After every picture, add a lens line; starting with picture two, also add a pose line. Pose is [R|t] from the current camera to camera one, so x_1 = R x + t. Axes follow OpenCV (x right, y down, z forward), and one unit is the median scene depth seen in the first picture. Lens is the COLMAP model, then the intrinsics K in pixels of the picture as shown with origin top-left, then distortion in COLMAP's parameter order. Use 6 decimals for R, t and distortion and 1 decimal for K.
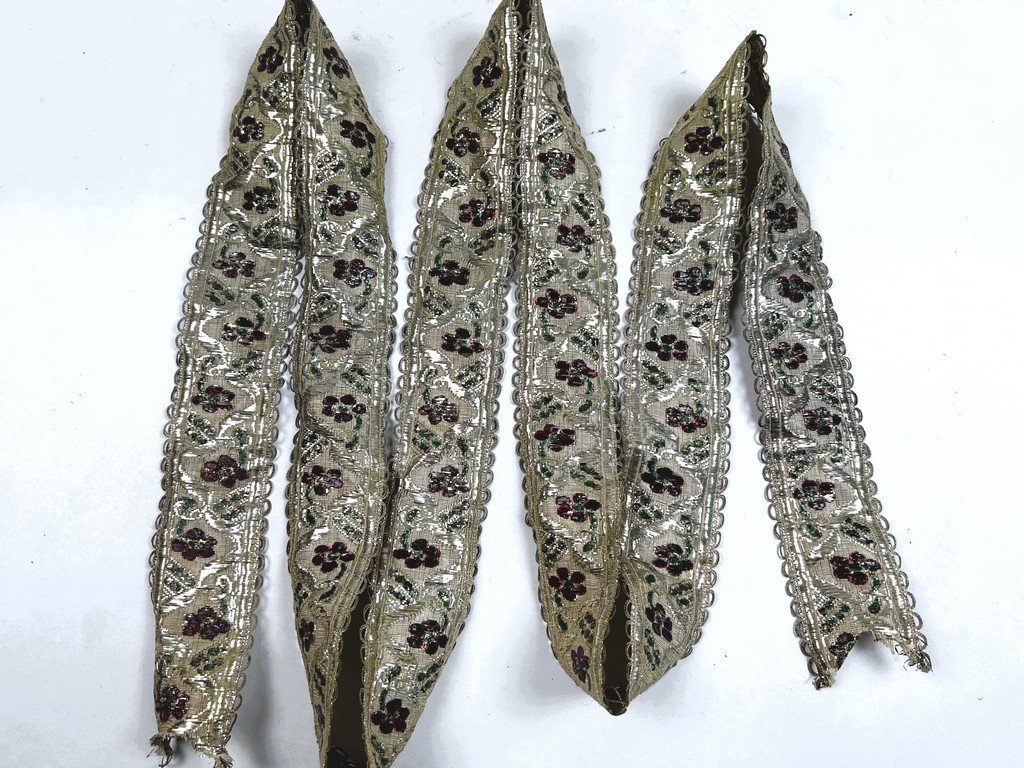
lens RADIAL K [[787.5, 0, 512.0], [0, 787.5, 384.0], [0, 0, 1]] dist [0.087541, -0.263731]
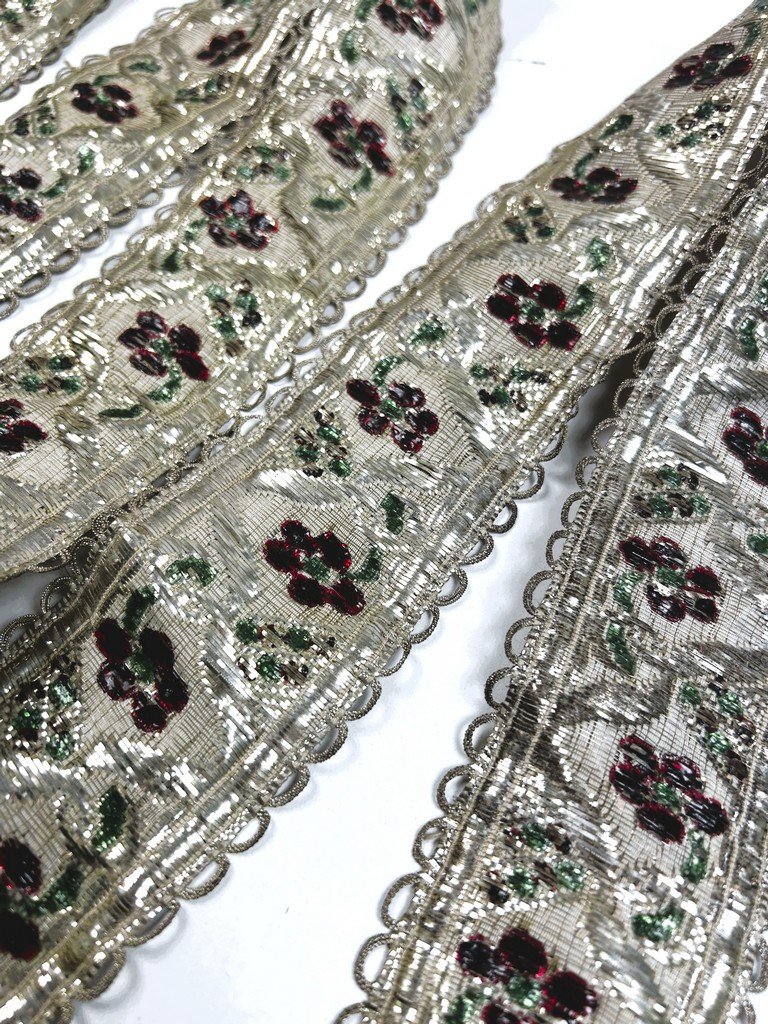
lens RADIAL K [[808.2, 0, 384.0], [0, 808.2, 512.0], [0, 0, 1]] dist [-0.002326, -0.042816]
pose [[0.841314, 0.483079, -0.242539, 0.315813], [-0.532768, 0.816897, -0.220991, 0.085612], [0.091374, 0.315140, 0.944636, 0.643608]]
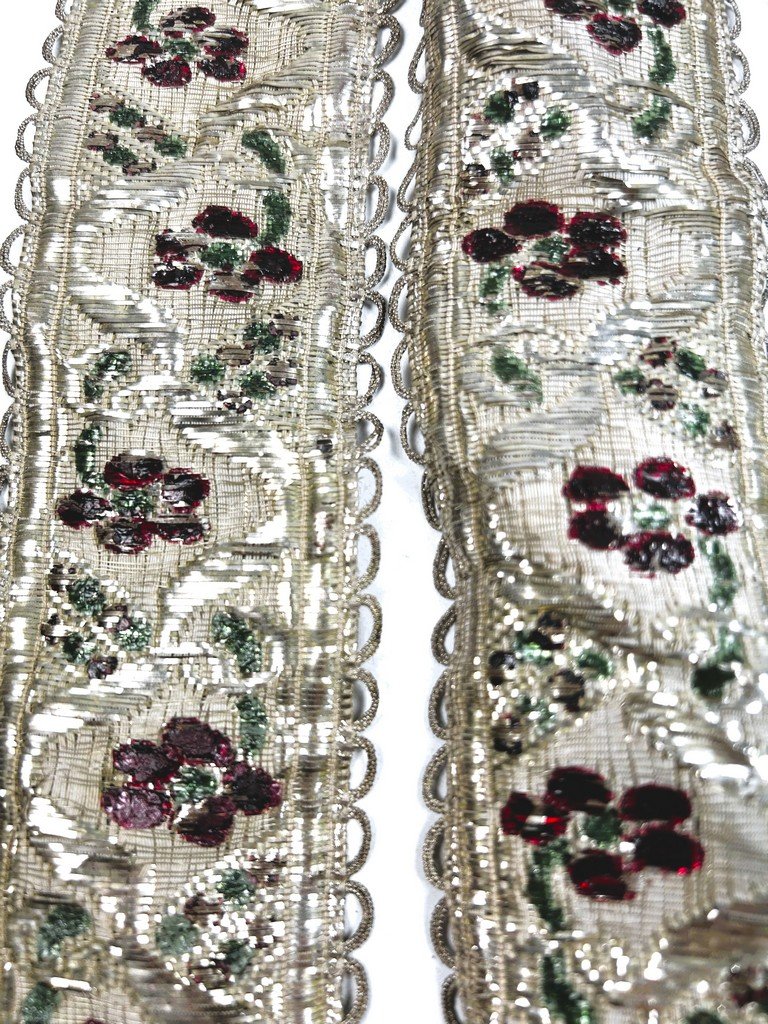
lens RADIAL K [[808.2, 0, 384.0], [0, 808.2, 512.0], [0, 0, 1]] dist [-0.002326, -0.042816]
pose [[0.992453, -0.049724, -0.112090, -0.256637], [0.054489, 0.997719, 0.039851, 0.015401], [0.109853, -0.045658, 0.992899, 0.724077]]
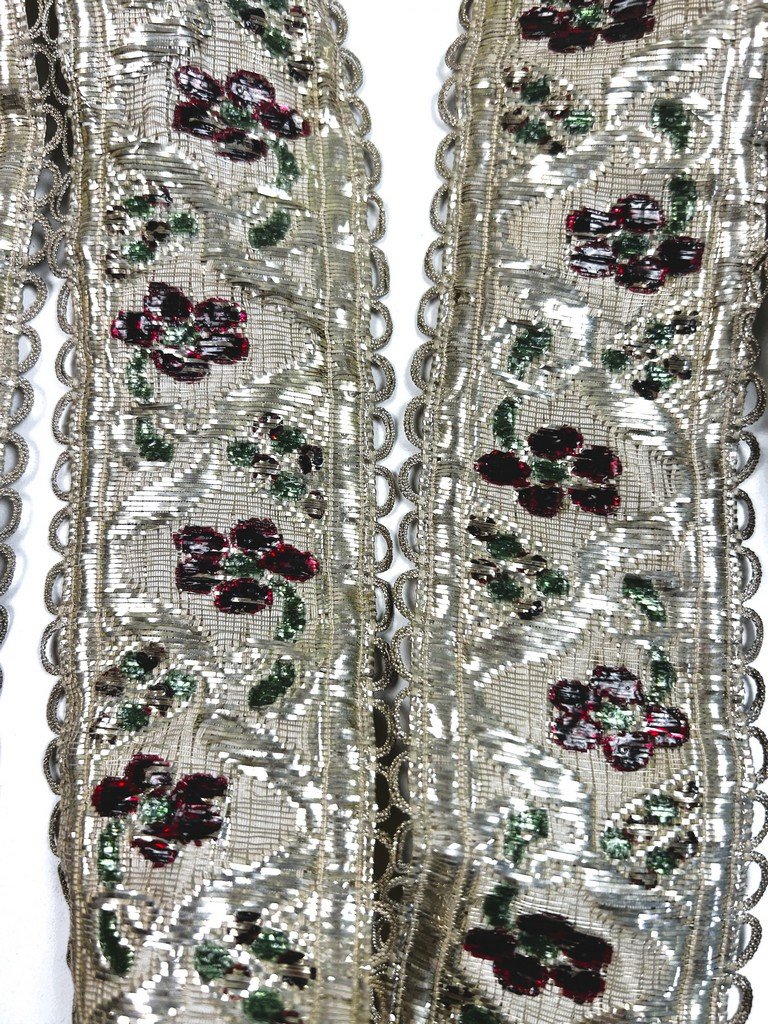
lens RADIAL K [[808.2, 0, 384.0], [0, 808.2, 512.0], [0, 0, 1]] dist [-0.002326, -0.042816]
pose [[0.999377, -0.026757, -0.023028, 0.140958], [0.028420, 0.996764, 0.075198, -0.055660], [0.020941, -0.075806, 0.996903, 0.697693]]
